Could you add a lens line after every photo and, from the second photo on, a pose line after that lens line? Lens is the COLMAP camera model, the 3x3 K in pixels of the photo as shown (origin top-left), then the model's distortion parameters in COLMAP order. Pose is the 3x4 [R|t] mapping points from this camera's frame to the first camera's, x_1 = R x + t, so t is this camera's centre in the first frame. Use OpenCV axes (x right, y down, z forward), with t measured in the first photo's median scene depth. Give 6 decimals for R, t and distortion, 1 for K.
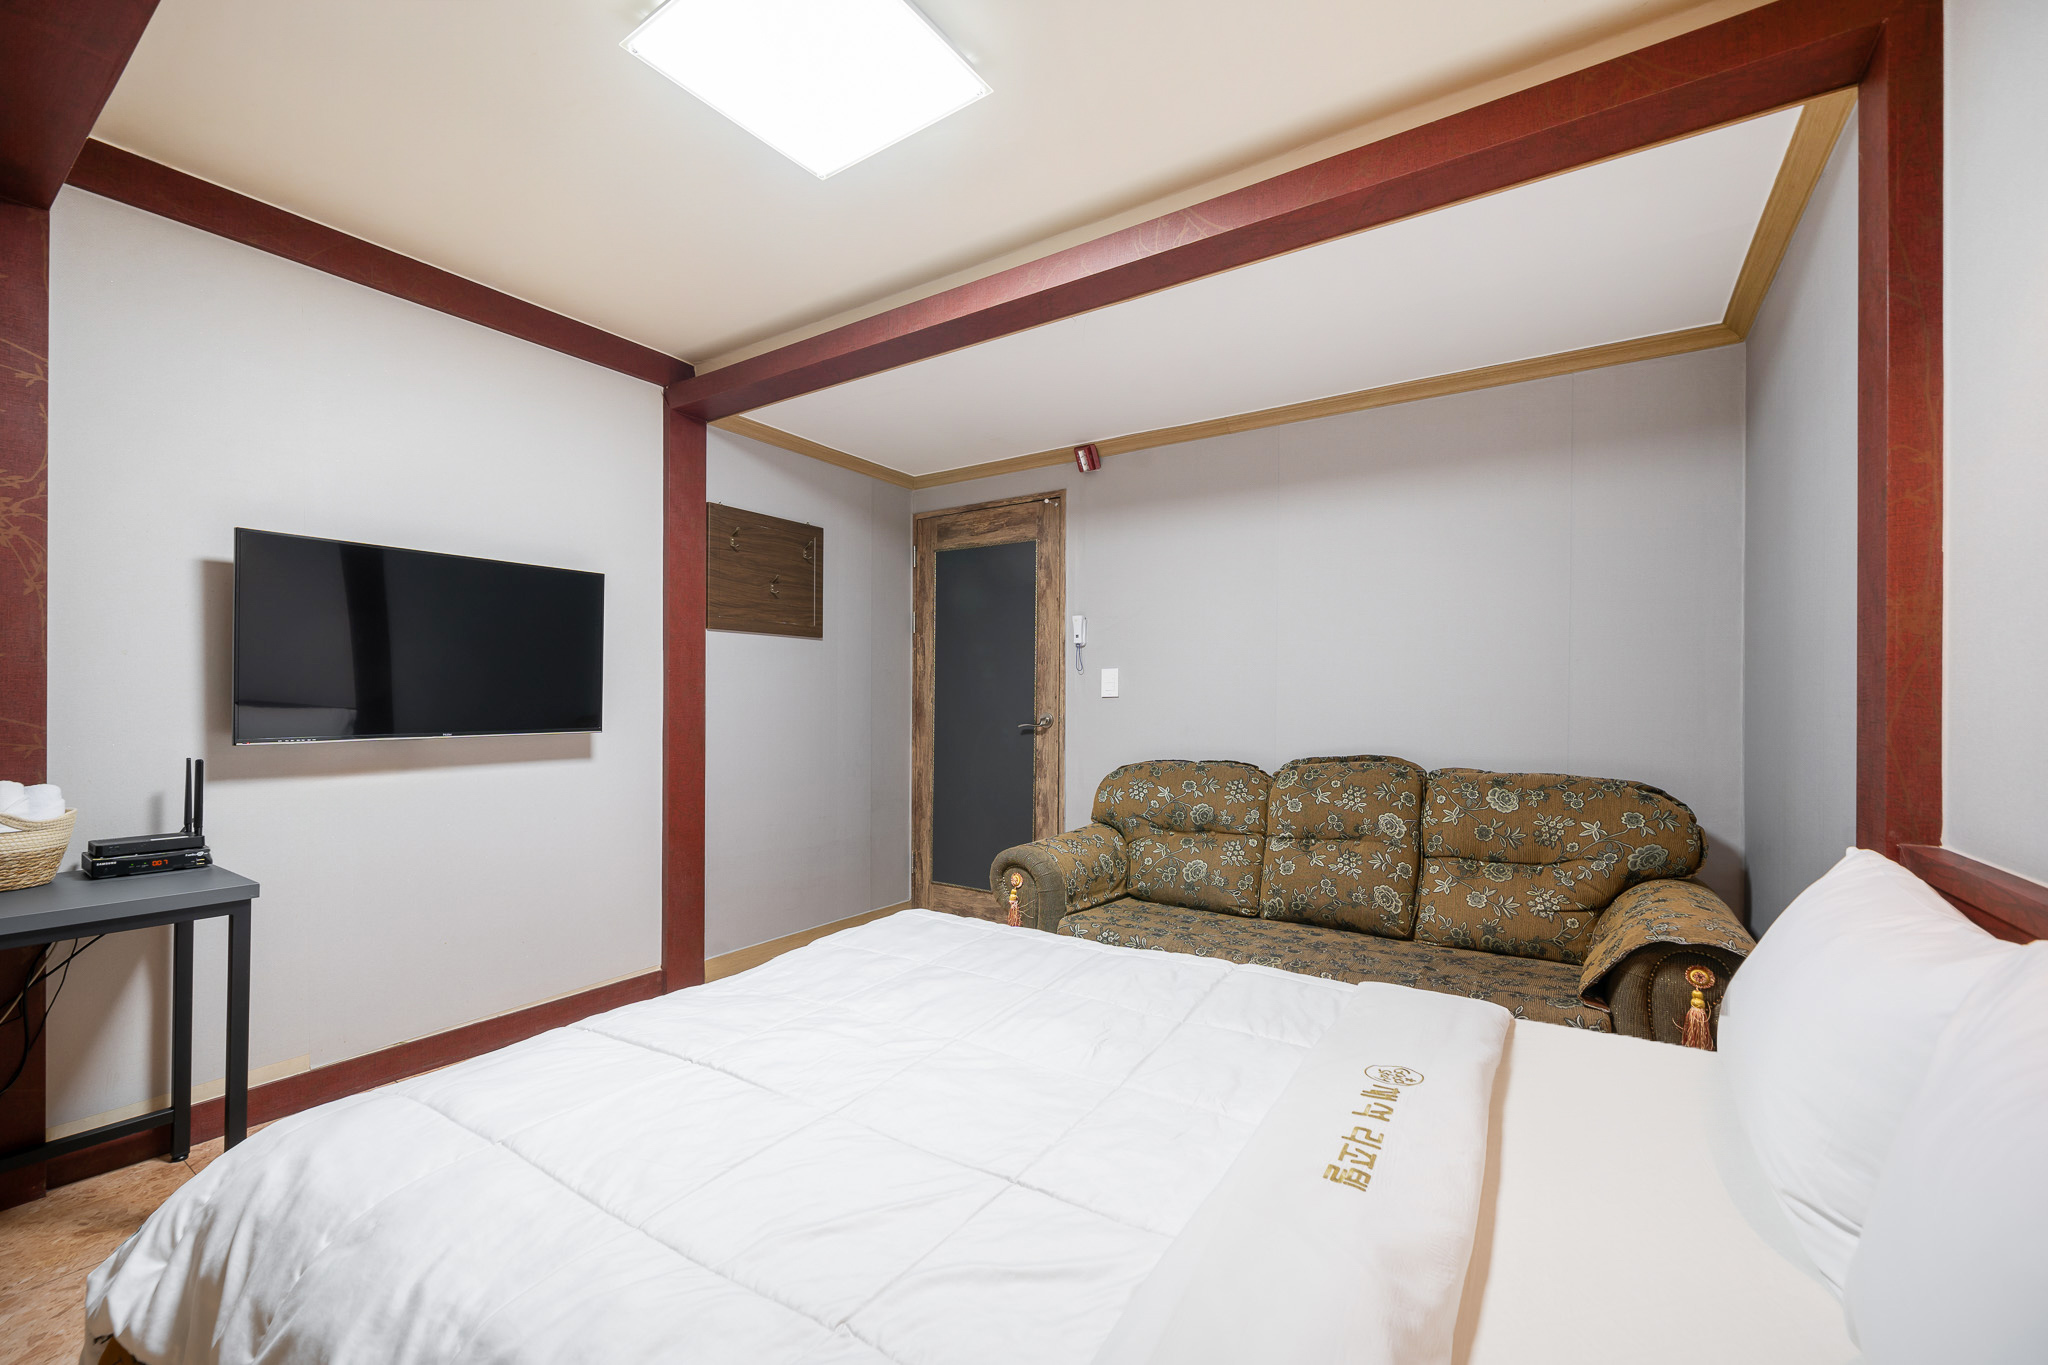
lens RADIAL K [[815.6, 0, 1024.5], [0, 815.6, 693.1], [0, 0, 1]] dist [0.001533, 0.000208]
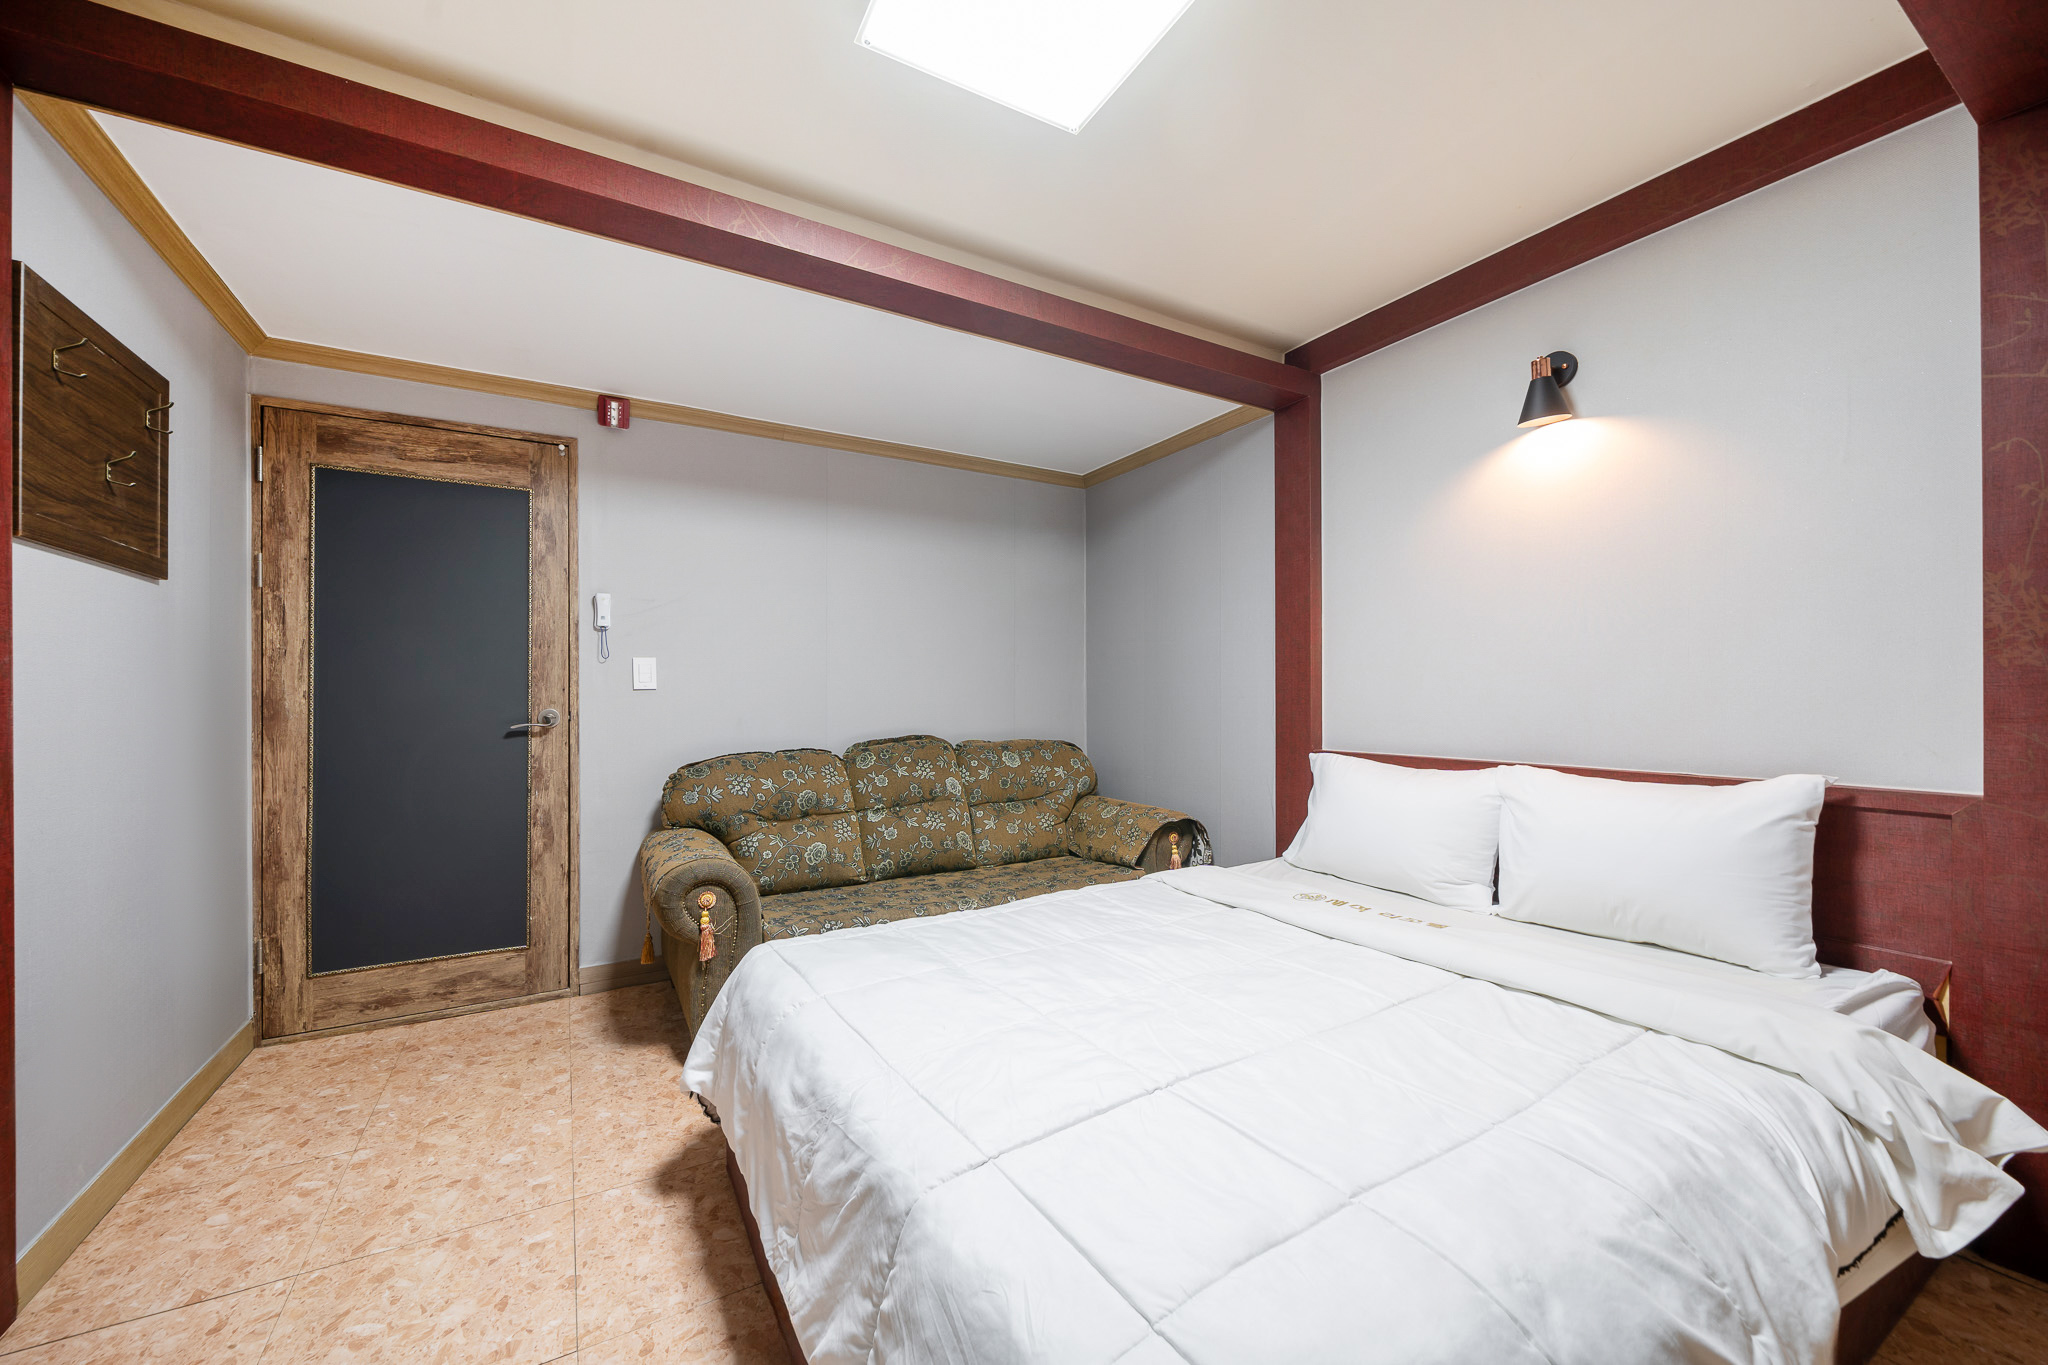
lens RADIAL K [[756.4, 0, 976.6], [0, 756.4, 691.6], [0, 0, 1]] dist [-0.001691, -0.000794]
pose [[0.469151, 0.000064, 0.883118, -0.529033], [-0.001511, 0.999999, 0.000730, 0.007002], [-0.883117, -0.001677, 0.469151, 0.338977]]
